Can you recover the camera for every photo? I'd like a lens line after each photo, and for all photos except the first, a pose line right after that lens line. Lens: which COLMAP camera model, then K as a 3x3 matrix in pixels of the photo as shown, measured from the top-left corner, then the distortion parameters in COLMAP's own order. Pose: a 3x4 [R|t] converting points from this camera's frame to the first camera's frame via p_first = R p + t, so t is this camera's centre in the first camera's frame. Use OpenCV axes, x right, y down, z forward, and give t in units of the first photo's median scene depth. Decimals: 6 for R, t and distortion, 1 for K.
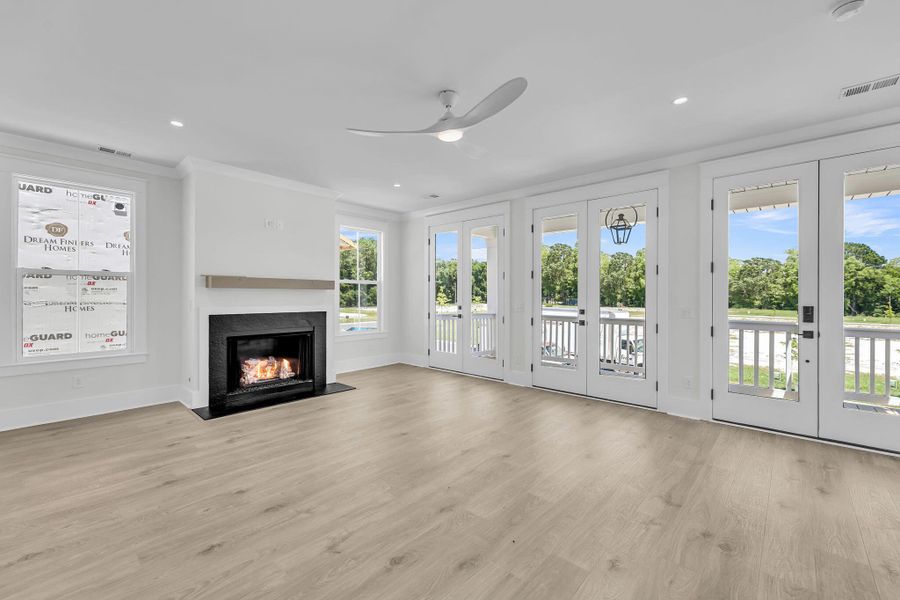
lens RADIAL K [[375.4, 0, 444.2], [0, 375.4, 294.3], [0, 0, 1]] dist [-0.000049, -0.000284]
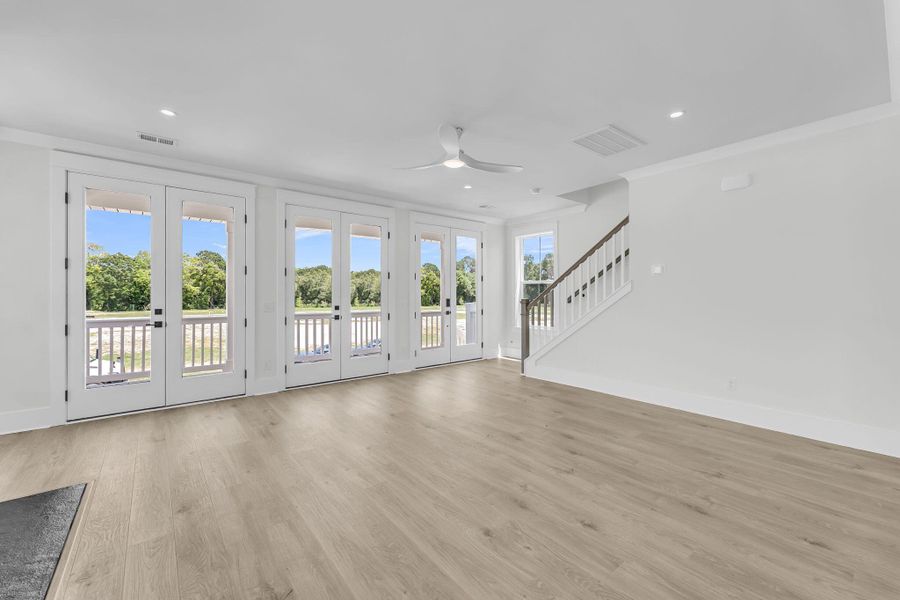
lens RADIAL K [[375.4, 0, 444.2], [0, 375.4, 294.3], [0, 0, 1]] dist [-0.000049, -0.000284]
pose [[0.147294, -0.003529, 0.989086, -0.759931], [-0.002646, 0.999989, 0.003962, -0.000430], [-0.989089, -0.003200, 0.147283, 0.540090]]
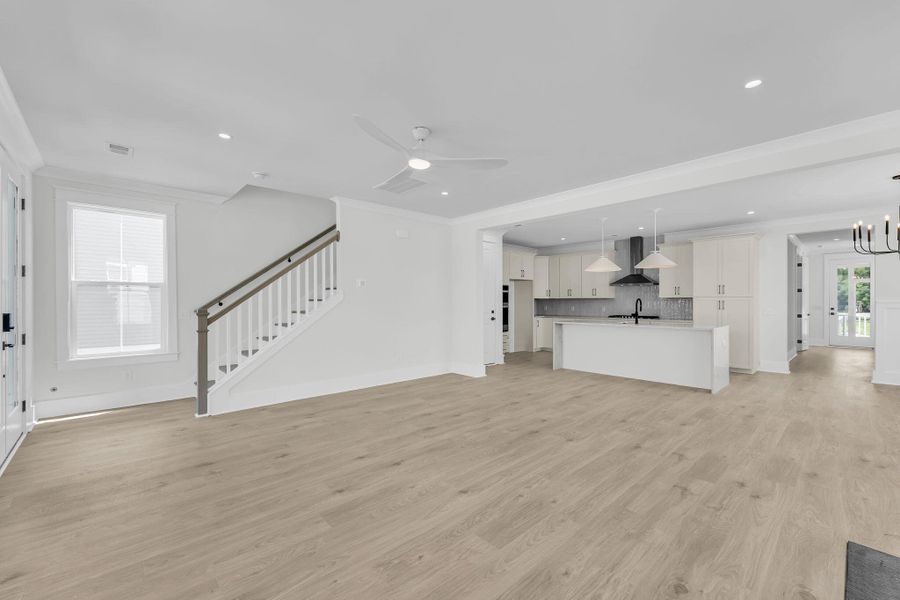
lens RADIAL K [[370.0, 0, 458.4], [0, 370.0, 306.9], [0, 0, 1]] dist [0.000035, 0.000118]
pose [[-0.998593, -0.004413, 0.052841, -0.103984], [-0.003929, 0.999950, 0.009249, 0.003195], [-0.052879, 0.009029, -0.998560, 1.347255]]
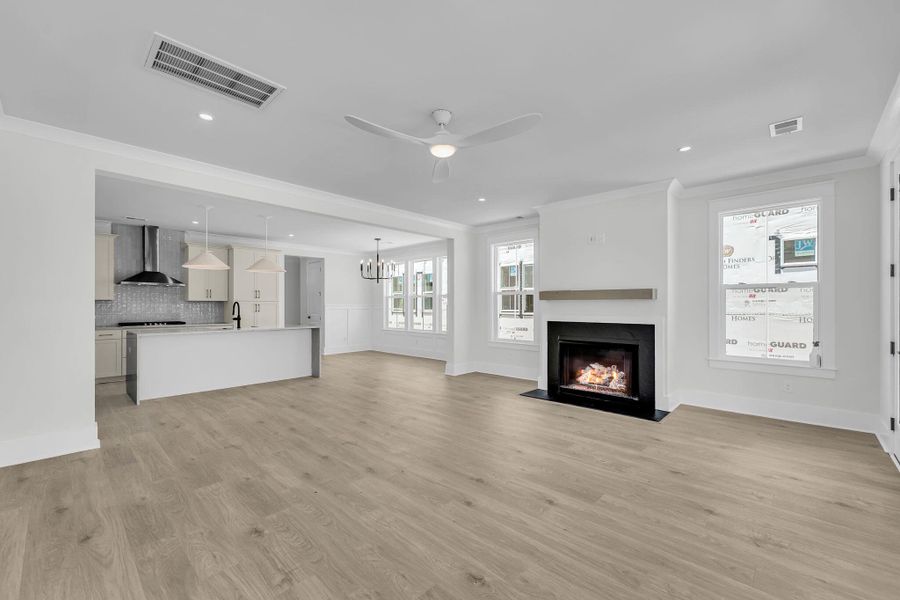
lens RADIAL K [[366.6, 0, 449.2], [0, 366.6, 309.8], [0, 0, 1]] dist [-0.000664, -0.000097]
pose [[-0.001912, 0.007038, -0.999973, 0.644094], [0.003617, 0.999969, 0.007031, 0.004344], [0.999992, -0.003603, -0.001937, 0.646298]]
